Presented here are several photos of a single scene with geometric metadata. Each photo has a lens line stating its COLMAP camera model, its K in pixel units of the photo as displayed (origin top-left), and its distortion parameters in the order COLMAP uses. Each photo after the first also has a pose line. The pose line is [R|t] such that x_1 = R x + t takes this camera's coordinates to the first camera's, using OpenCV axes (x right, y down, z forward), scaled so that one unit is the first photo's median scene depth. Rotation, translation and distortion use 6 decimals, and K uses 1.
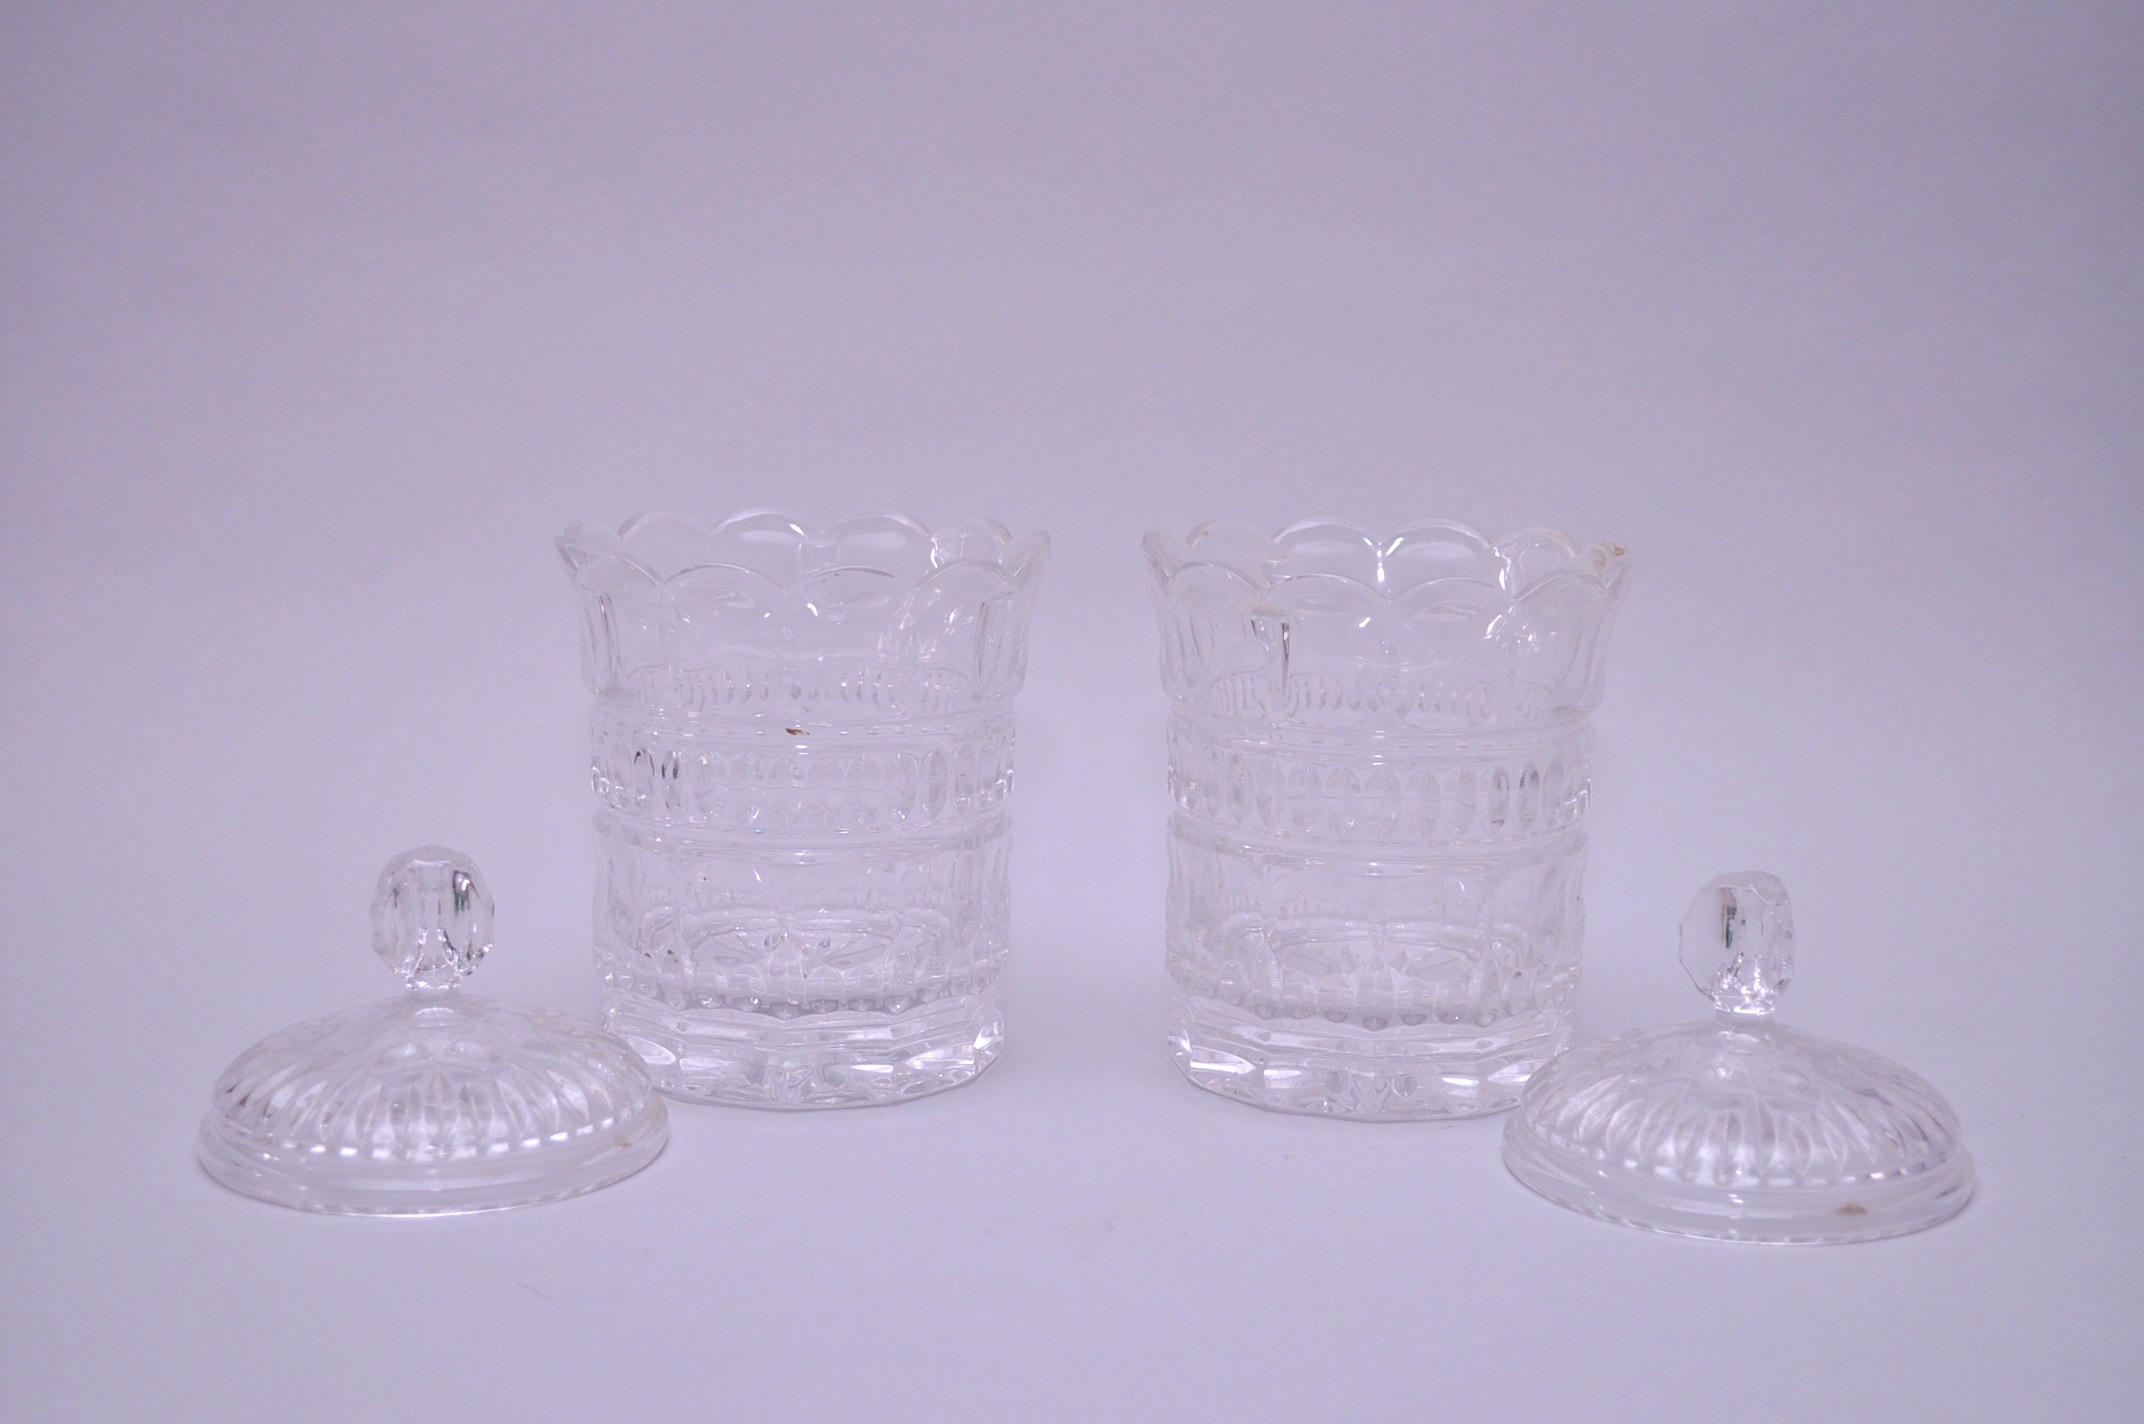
lens RADIAL K [[3329.2, 0, 1077.0], [0, 3329.2, 705.3], [0, 0, 1]] dist [0.026510, 0.000000]
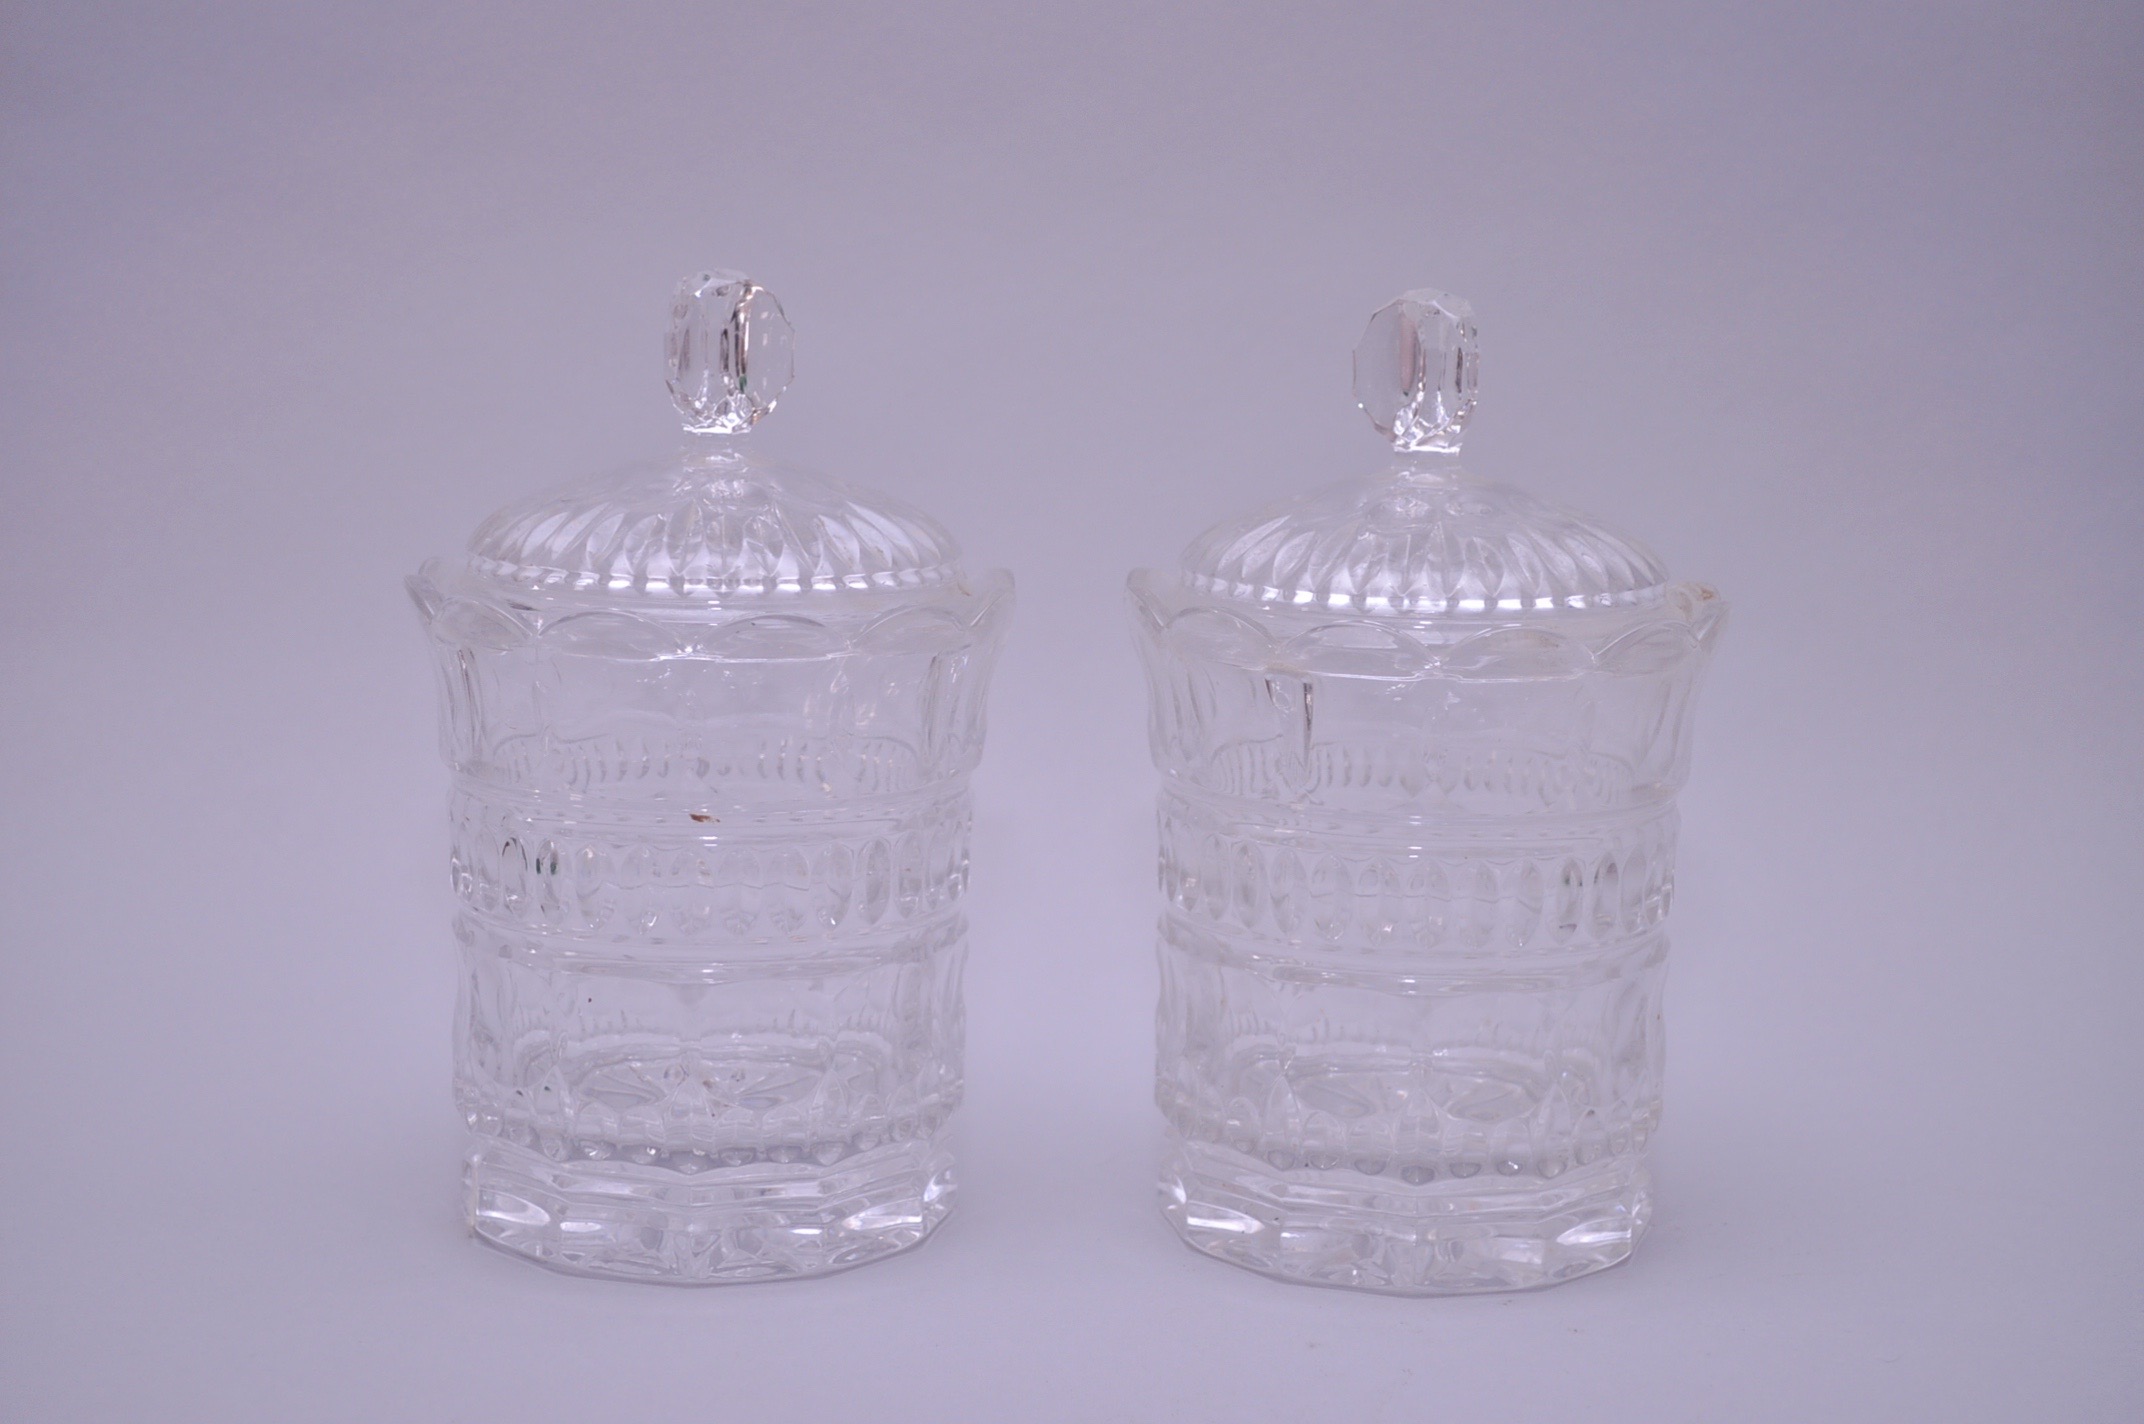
lens RADIAL K [[3560.4, 0, 1065.8], [0, 3560.4, 716.6], [0, 0, 1]] dist [0.011133, 0.000000]
pose [[0.999839, -0.000341, 0.017941, -0.011499], [0.000521, 0.999950, -0.010027, -0.007596], [-0.017937, 0.010035, 0.999789, 0.129841]]
